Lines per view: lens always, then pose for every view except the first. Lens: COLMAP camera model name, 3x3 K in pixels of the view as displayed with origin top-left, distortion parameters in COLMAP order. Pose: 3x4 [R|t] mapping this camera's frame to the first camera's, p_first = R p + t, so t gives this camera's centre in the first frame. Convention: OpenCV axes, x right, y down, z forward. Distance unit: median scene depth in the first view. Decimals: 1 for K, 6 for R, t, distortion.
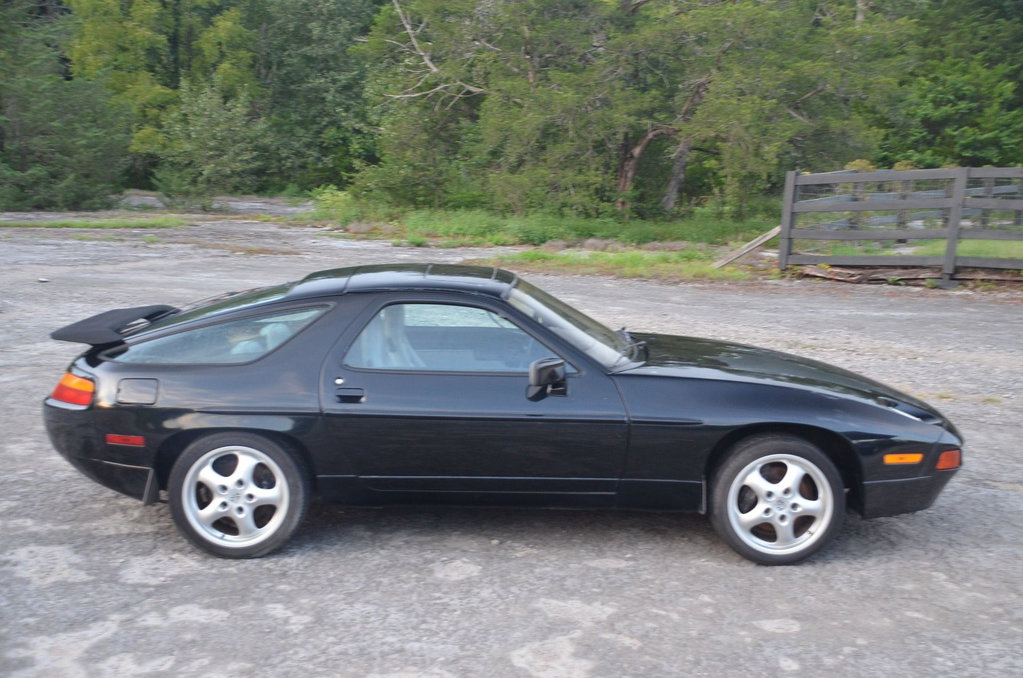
lens RADIAL K [[1328.1, 0, 514.2], [0, 1328.1, 353.7], [0, 0, 1]] dist [0.104077, 0.508848]
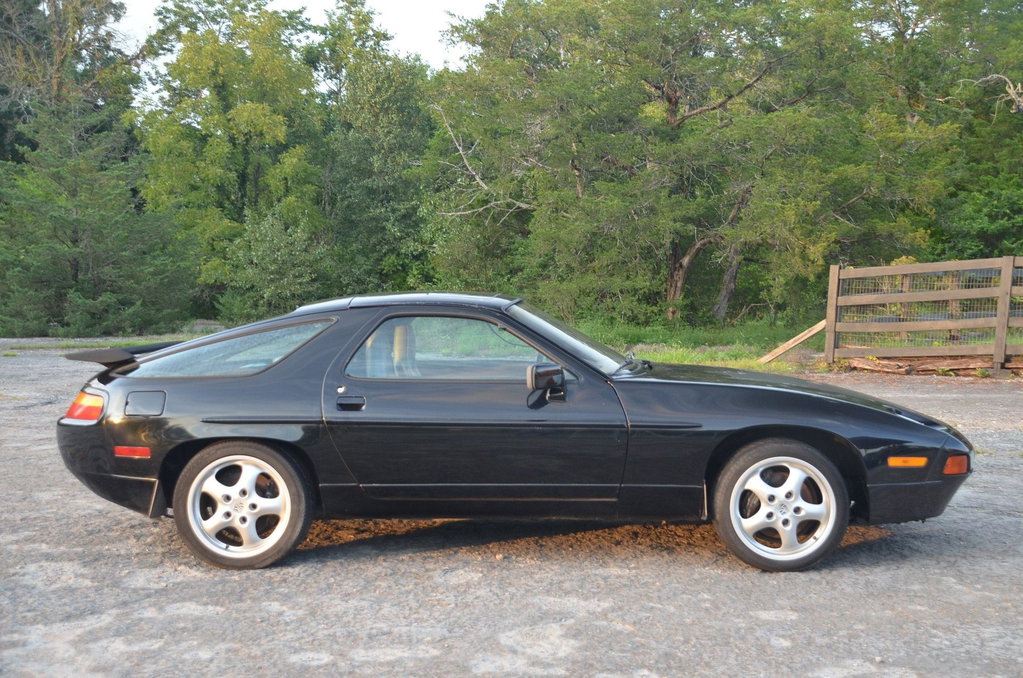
lens RADIAL K [[1328.1, 0, 514.2], [0, 1328.1, 353.7], [0, 0, 1]] dist [0.104077, 0.508848]
pose [[0.998773, -0.016367, -0.046737, 0.047720], [0.011702, 0.995079, -0.098393, 0.092444], [0.048118, 0.097725, 0.994050, -0.006010]]
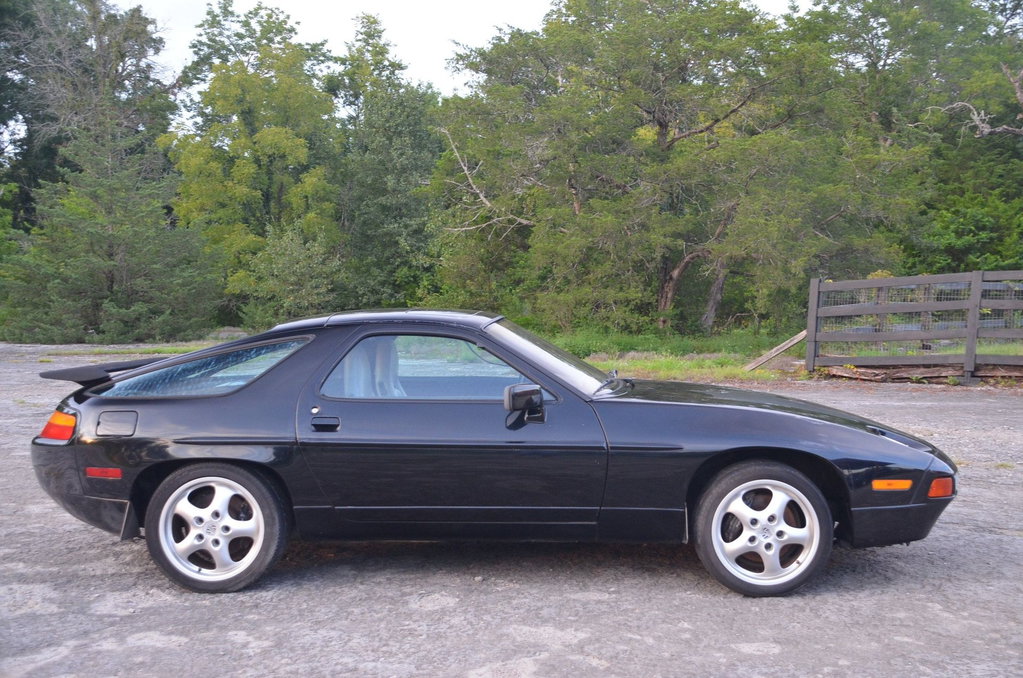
lens RADIAL K [[1222.1, 0, 513.4], [0, 1222.1, 355.2], [0, 0, 1]] dist [0.055707, 0.442206]
pose [[0.998565, -0.015213, -0.051350, 0.063065], [0.009994, 0.994897, -0.100402, 0.071512], [0.052615, 0.099745, 0.993621, 0.090116]]
